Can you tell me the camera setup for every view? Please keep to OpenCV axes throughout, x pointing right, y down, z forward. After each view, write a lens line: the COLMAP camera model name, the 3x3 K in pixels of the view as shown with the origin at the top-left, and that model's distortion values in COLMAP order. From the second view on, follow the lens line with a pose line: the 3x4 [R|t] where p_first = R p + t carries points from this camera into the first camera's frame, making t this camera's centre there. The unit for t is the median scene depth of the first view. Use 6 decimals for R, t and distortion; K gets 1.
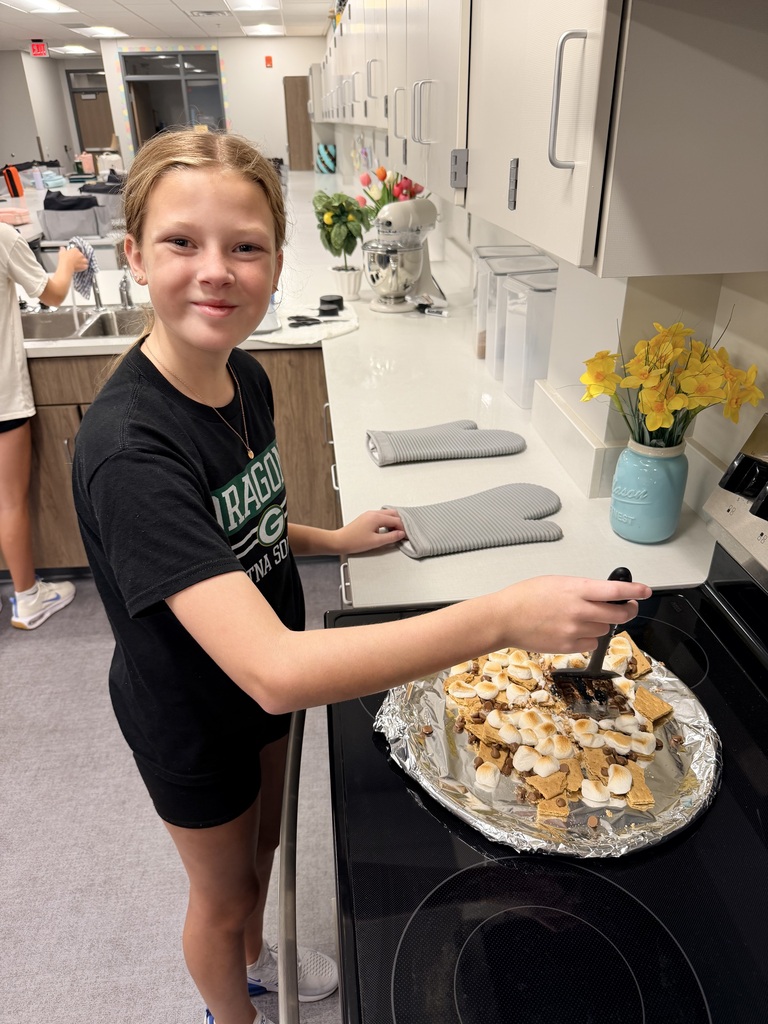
lens RADIAL K [[725.9, 0, 387.3], [0, 725.9, 513.2], [0, 0, 1]] dist [-0.010676, -0.003138]
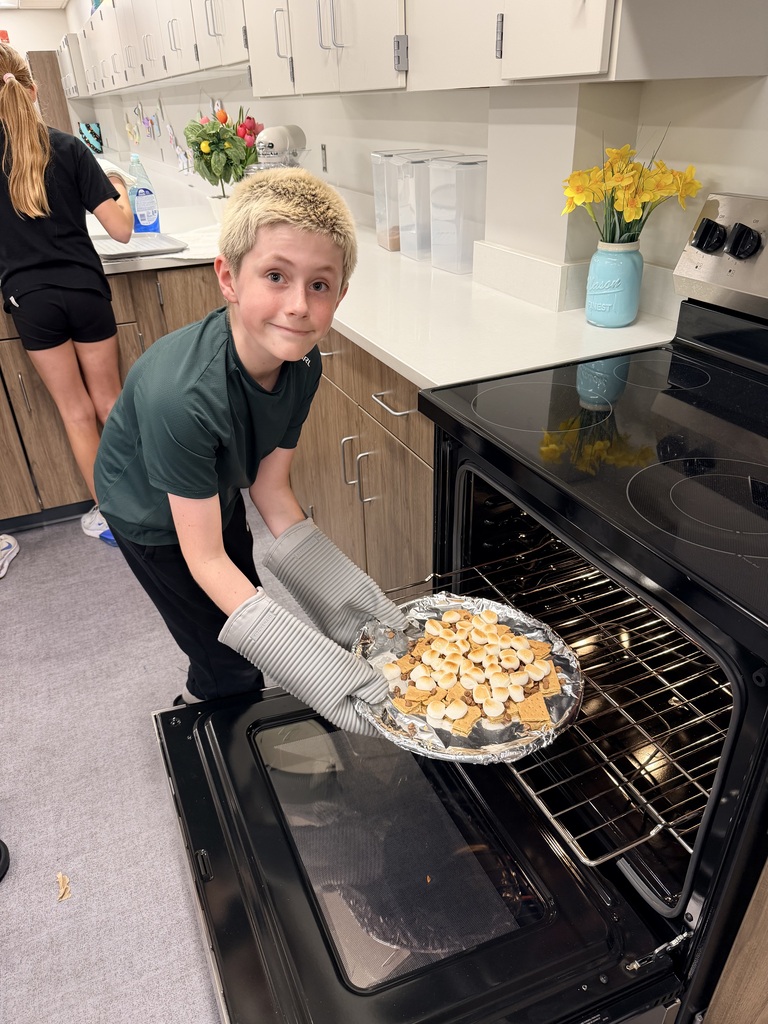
lens RADIAL K [[725.9, 0, 386.2], [0, 725.9, 513.0], [0, 0, 1]] dist [-0.010676, -0.003138]
pose [[0.951069, -0.167231, 0.259810, -0.217374], [0.163640, 0.985879, 0.035552, 0.129818], [-0.262087, 0.008703, 0.965005, -0.068415]]
